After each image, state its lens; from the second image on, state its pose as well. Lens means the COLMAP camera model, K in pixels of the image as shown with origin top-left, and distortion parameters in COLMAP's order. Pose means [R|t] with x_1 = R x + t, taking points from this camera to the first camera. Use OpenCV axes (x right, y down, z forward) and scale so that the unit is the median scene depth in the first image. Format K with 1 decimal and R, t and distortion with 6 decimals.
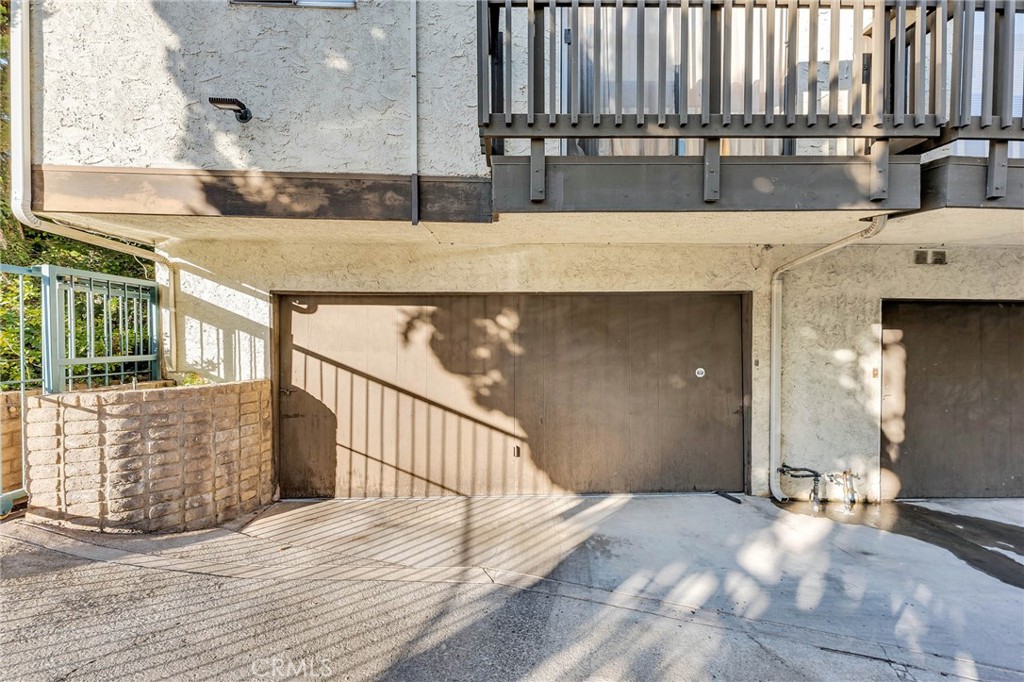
lens RADIAL K [[424.2, 0, 513.7], [0, 424.2, 347.5], [0, 0, 1]] dist [-0.000138, 0.001029]
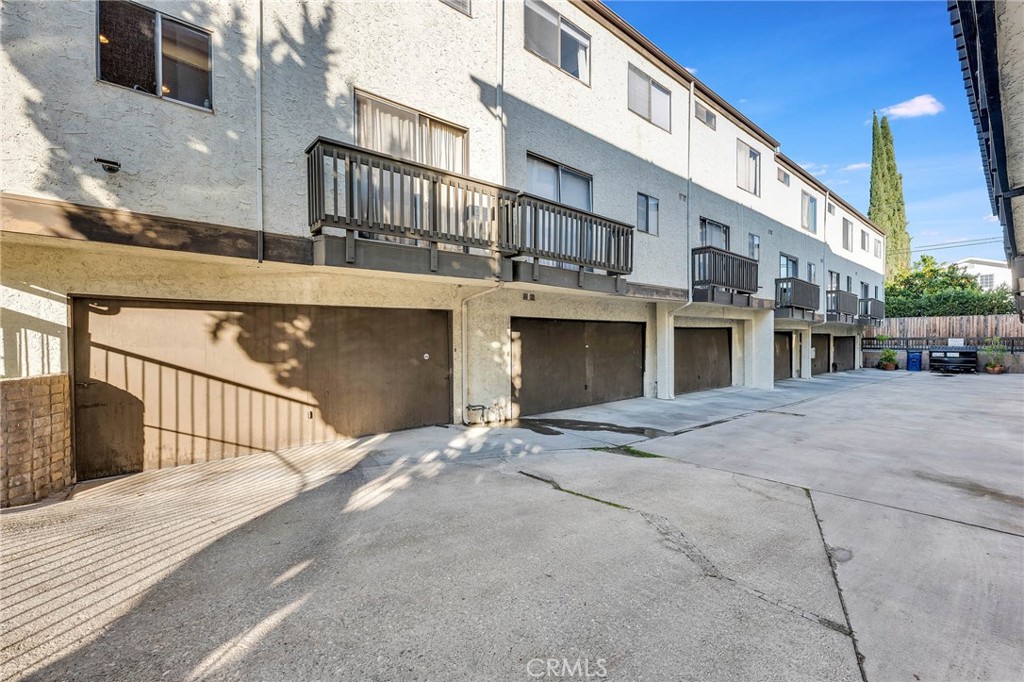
lens RADIAL K [[424.2, 0, 513.9], [0, 424.2, 345.1], [0, 0, 1]] dist [-0.000138, 0.001029]
pose [[0.796745, -0.012441, 0.604187, -0.328803], [0.019652, 0.999793, -0.005329, 0.031332], [-0.603996, 0.016119, 0.796825, -0.606765]]
